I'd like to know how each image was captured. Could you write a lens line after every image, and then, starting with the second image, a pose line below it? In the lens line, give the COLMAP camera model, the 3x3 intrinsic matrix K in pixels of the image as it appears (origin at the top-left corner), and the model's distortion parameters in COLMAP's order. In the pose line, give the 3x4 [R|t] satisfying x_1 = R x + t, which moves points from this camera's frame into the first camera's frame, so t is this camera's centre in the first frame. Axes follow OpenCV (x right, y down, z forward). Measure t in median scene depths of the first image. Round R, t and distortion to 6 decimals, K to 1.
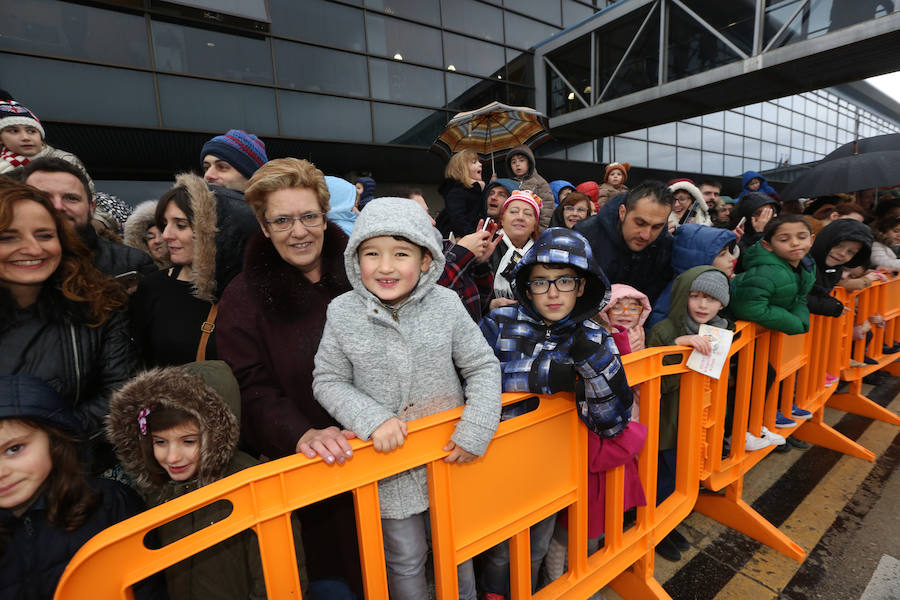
lens RADIAL K [[410.5, 0, 443.9], [0, 410.5, 293.8], [0, 0, 1]] dist [-0.038855, 0.007438]
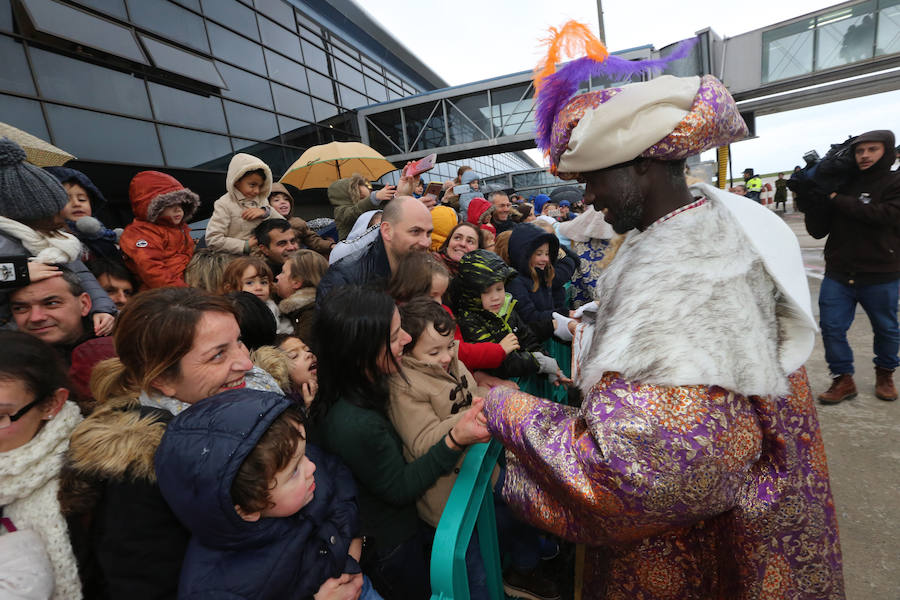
lens RADIAL K [[410.5, 0, 450.5], [0, 410.5, 305.3], [0, 0, 1]] dist [-0.038855, 0.007438]
pose [[0.772913, -0.174820, 0.609954, -0.592112], [0.177431, 0.982495, 0.056760, 0.072256], [-0.609199, 0.064355, 0.790402, -0.357711]]
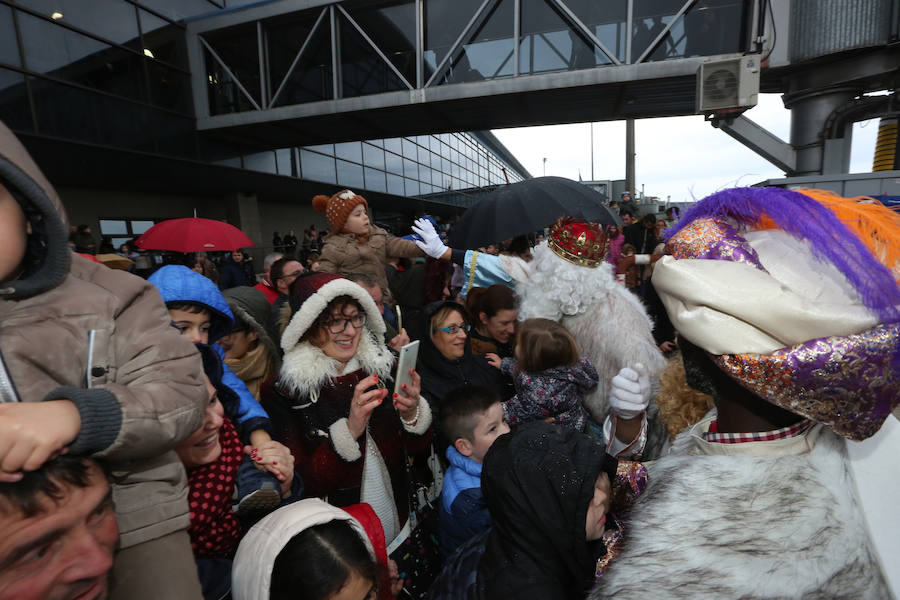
lens RADIAL K [[410.5, 0, 449.1], [0, 410.5, 295.9], [0, 0, 1]] dist [-0.038855, 0.007438]
pose [[0.769911, -0.074555, 0.633782, 0.097683], [0.083458, 0.996386, 0.015827, -0.054062], [-0.632671, 0.040709, 0.773350, 0.114269]]
